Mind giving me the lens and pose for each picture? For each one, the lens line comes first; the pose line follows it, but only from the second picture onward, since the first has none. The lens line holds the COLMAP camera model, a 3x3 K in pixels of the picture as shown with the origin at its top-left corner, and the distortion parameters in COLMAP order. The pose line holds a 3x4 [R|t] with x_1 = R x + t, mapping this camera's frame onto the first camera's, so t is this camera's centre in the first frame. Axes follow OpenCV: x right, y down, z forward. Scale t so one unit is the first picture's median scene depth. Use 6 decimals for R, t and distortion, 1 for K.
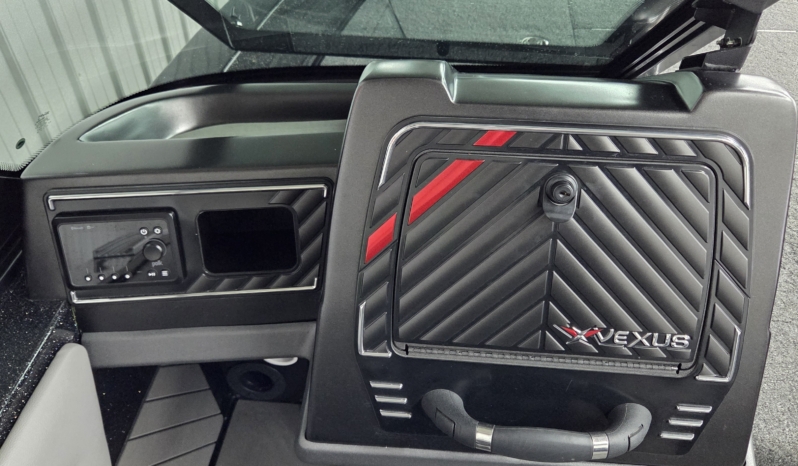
lens RADIAL K [[692.5, 0, 408.9], [0, 692.5, 232.7], [0, 0, 1]] dist [0.106152, -0.170853]
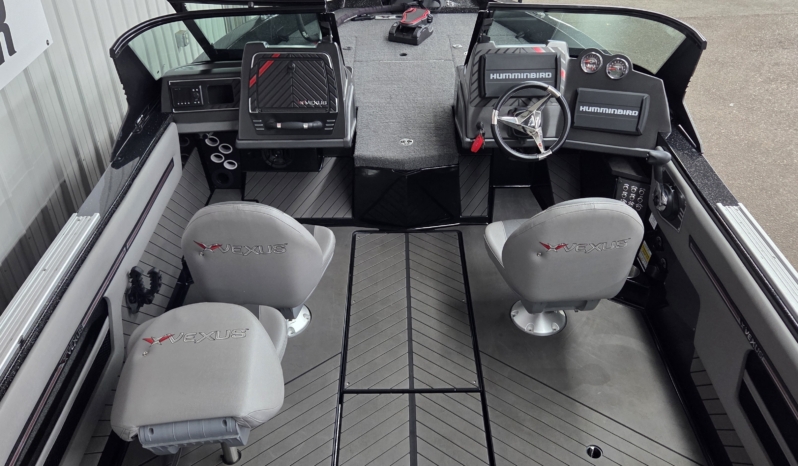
lens RADIAL K [[692.5, 0, 408.9], [0, 692.5, 232.7], [0, 0, 1]] dist [0.106152, -0.170853]
pose [[0.995921, -0.051843, 0.073853, 0.522045], [0.063630, 0.983826, -0.167446, 1.622731], [-0.063977, 0.171462, 0.983111, -2.992158]]
